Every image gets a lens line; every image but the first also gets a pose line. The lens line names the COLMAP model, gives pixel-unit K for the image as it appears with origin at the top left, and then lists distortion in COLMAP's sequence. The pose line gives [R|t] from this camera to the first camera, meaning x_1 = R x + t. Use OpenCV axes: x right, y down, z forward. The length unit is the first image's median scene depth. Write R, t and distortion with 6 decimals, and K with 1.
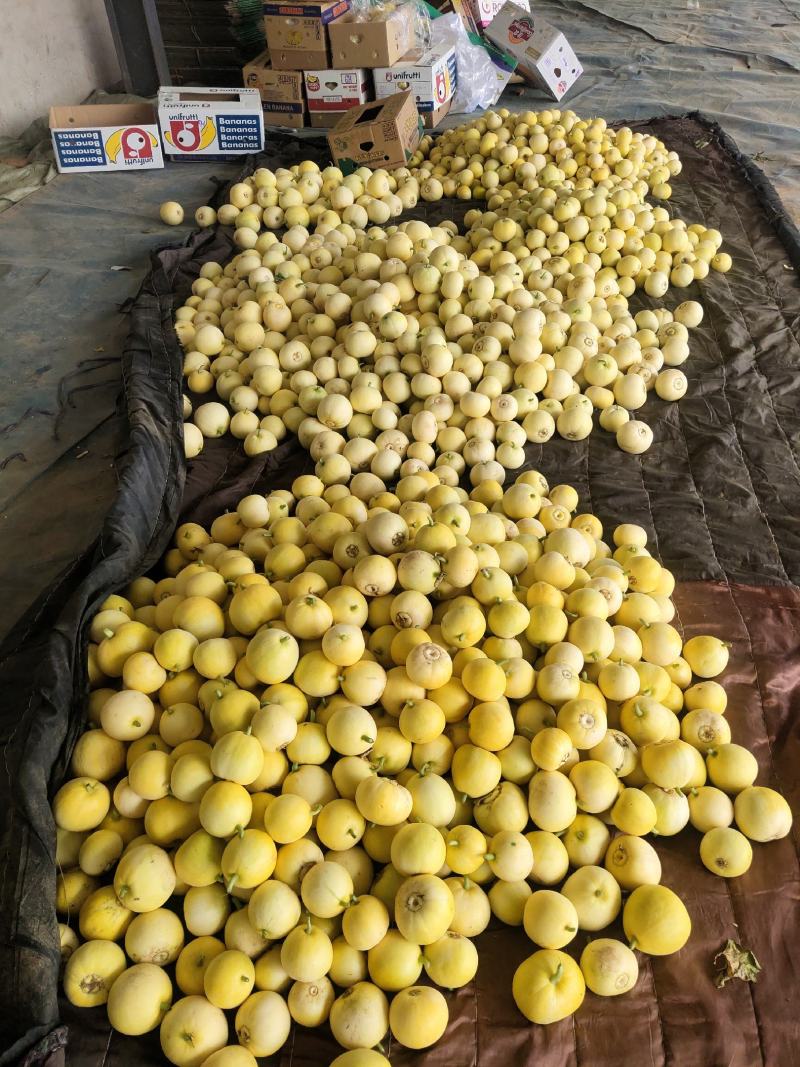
lens RADIAL K [[794.6, 0, 400.0], [0, 794.6, 533.5], [0, 0, 1]] dist [0.005246, 0.000174]
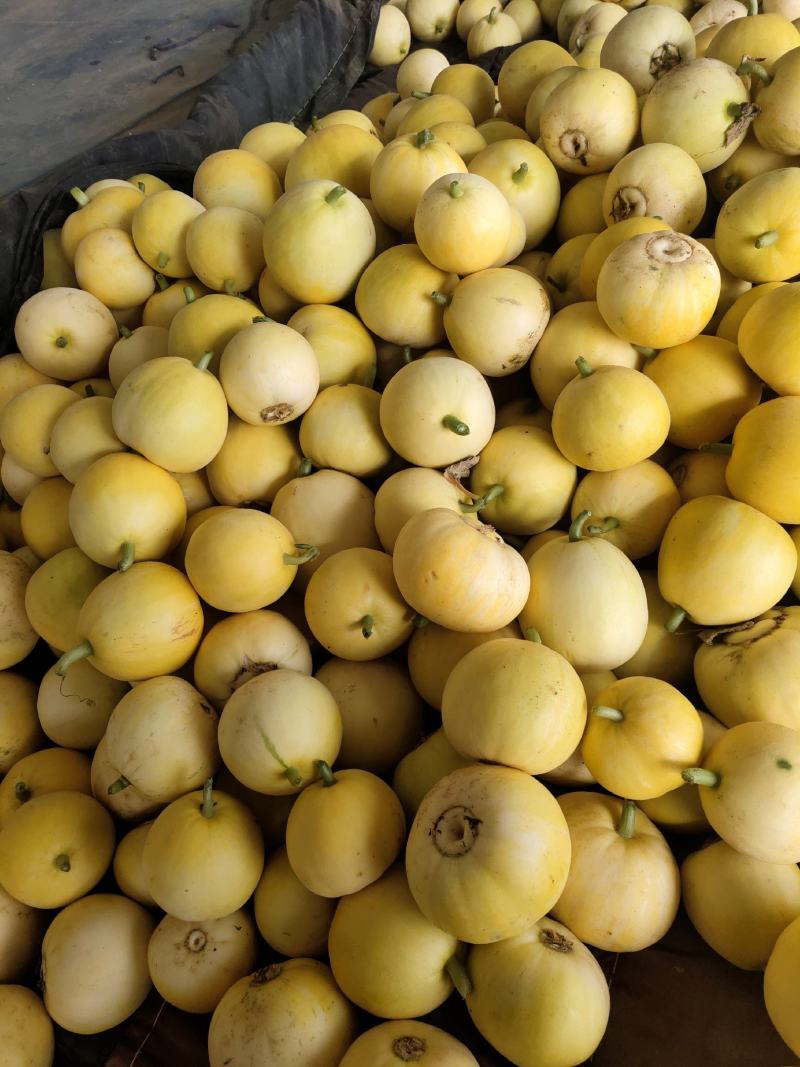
lens RADIAL K [[794.6, 0, 400.0], [0, 794.6, 533.5], [0, 0, 1]] dist [0.005246, 0.000174]
pose [[0.915860, 0.196976, -0.349859, 0.085645], [-0.123410, 0.967309, 0.221546, 0.222587], [0.382061, -0.159728, 0.910229, 0.598440]]
